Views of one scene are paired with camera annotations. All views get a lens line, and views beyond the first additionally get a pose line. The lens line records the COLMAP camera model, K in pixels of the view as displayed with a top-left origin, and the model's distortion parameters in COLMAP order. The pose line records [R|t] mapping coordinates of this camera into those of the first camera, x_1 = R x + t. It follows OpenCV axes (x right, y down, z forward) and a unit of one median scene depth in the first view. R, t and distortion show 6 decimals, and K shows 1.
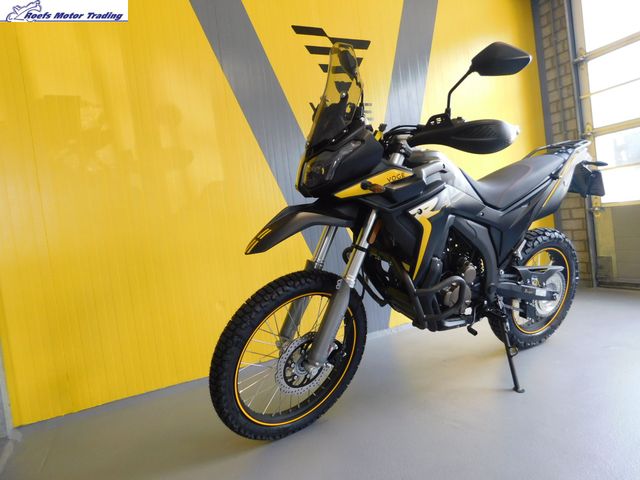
lens RADIAL K [[415.6, 0, 326.0], [0, 415.6, 241.6], [0, 0, 1]] dist [-0.035407, 0.008096]
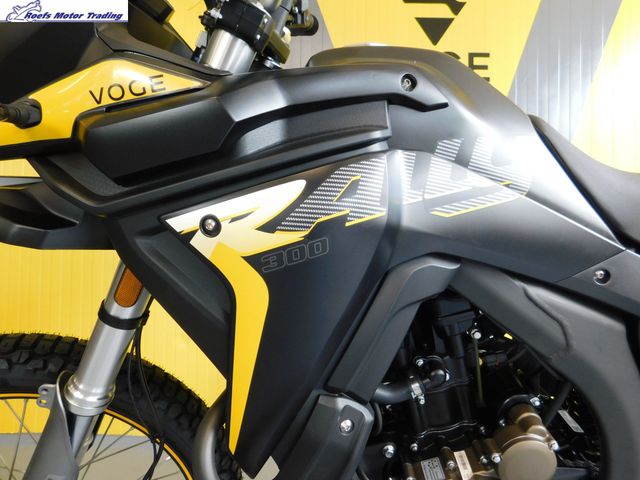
lens RADIAL K [[415.6, 0, 318.0], [0, 415.6, 238.0], [0, 0, 1]] dist [-0.035407, 0.008096]
pose [[0.875064, 0.133370, -0.465269, 0.362310], [-0.152612, 0.988279, -0.003736, -0.065904], [0.459318, 0.074275, 0.885161, 0.709023]]
